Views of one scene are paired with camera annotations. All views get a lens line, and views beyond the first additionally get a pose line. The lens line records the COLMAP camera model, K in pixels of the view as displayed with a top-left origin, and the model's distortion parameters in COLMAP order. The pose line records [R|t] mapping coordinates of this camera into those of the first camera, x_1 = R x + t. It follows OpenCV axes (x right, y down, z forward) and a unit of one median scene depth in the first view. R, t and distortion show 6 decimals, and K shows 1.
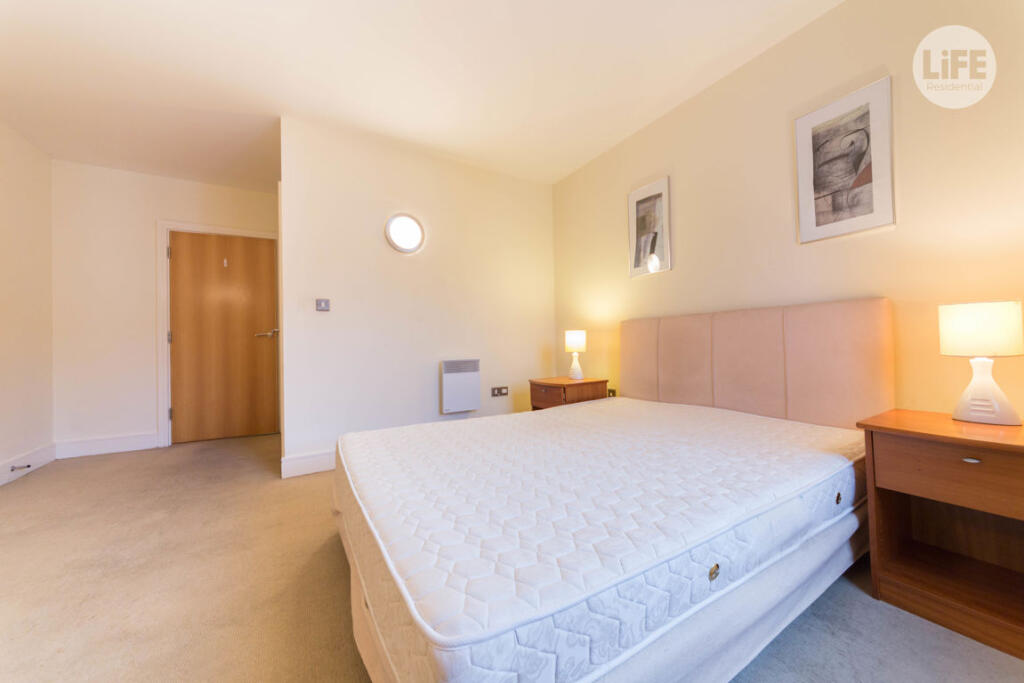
lens RADIAL K [[362.8, 0, 508.6], [0, 362.8, 342.7], [0, 0, 1]] dist [-0.001875, 0.000559]
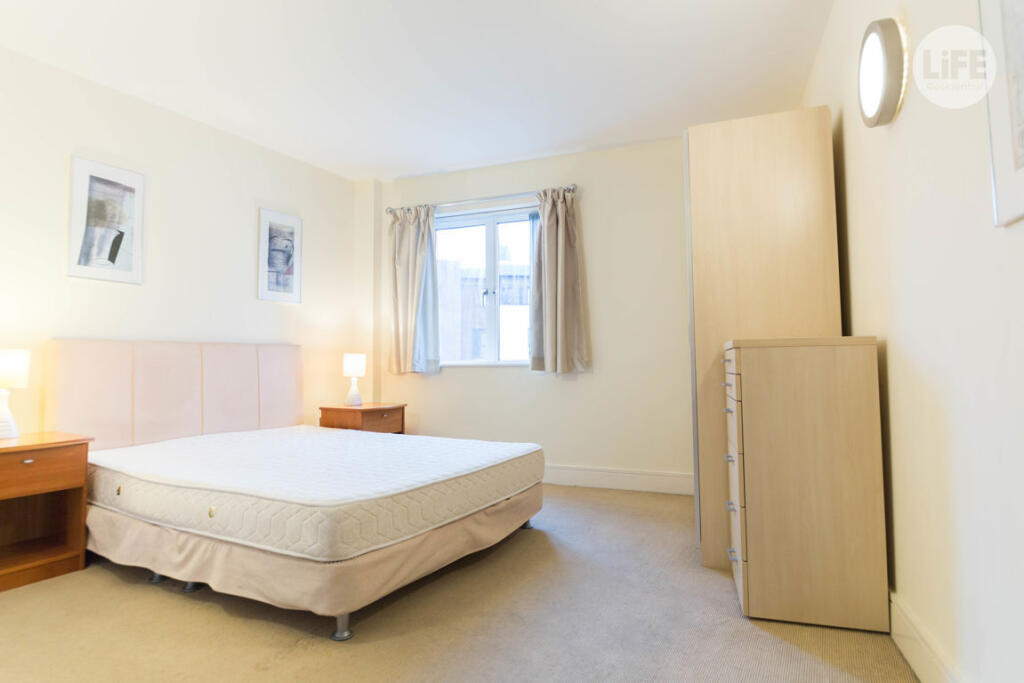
lens RADIAL K [[544.7, 0, 513.3], [0, 544.7, 333.3], [0, 0, 1]] dist [0.003324, -0.003691]
pose [[-0.479269, 0.065557, 0.875216, -1.446003], [0.002877, 0.997318, -0.073128, 0.007709], [-0.877663, -0.032530, -0.478173, 1.139262]]
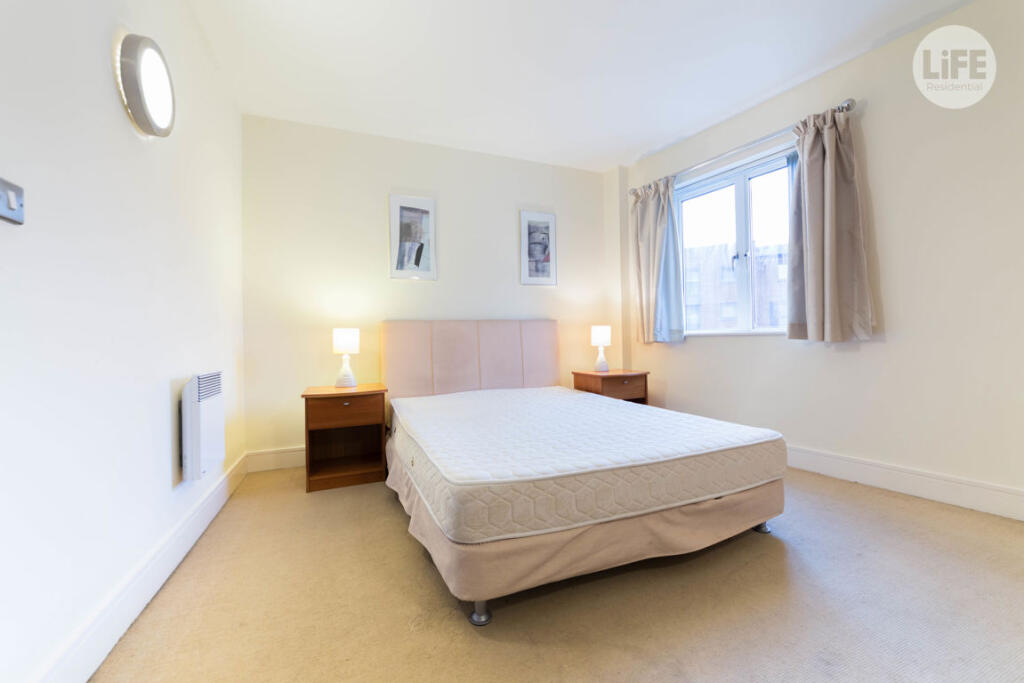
lens RADIAL K [[407.6, 0, 512.2], [0, 407.6, 336.7], [0, 0, 1]] dist [-0.004005, -0.000960]
pose [[0.155891, 0.016950, 0.987629, -1.091381], [0.006387, 0.999815, -0.018167, 0.007138], [-0.987754, 0.009140, 0.155754, 0.752422]]
